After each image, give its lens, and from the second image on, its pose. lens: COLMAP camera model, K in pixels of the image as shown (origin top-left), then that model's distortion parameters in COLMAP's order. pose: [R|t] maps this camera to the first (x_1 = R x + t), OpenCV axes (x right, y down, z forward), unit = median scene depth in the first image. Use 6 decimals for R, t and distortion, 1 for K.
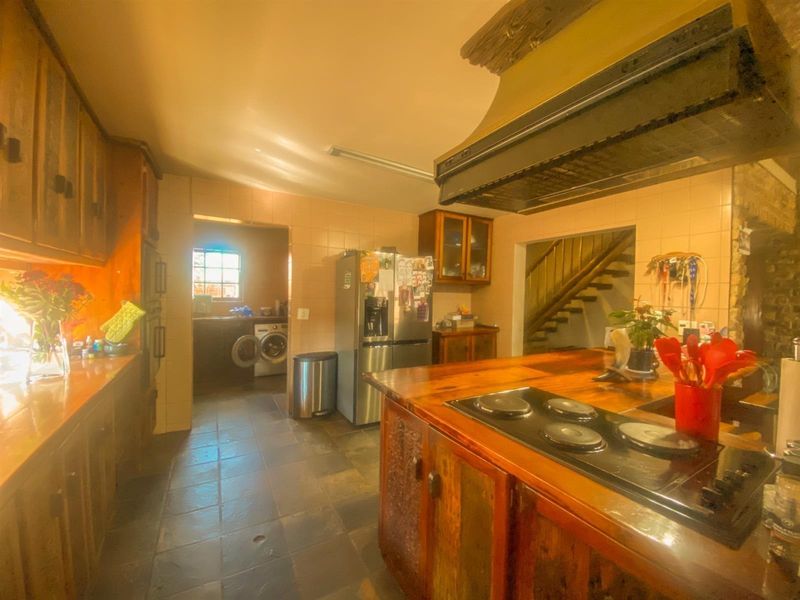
lens RADIAL K [[323.0, 0, 398.4], [0, 323.0, 299.7], [0, 0, 1]] dist [0.033274, -0.027118]
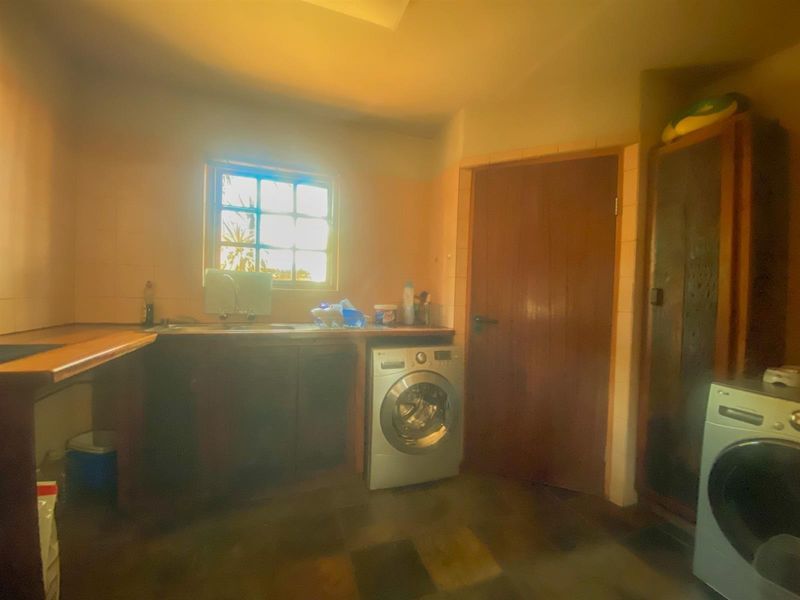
lens RADIAL K [[323.0, 0, 398.4], [0, 323.0, 299.7], [0, 0, 1]] dist [0.033274, -0.027118]
pose [[0.987442, 0.015807, -0.157190, -0.334127], [-0.017270, 0.999819, -0.007947, 0.019926], [0.157036, 0.010562, 0.987536, 0.594722]]
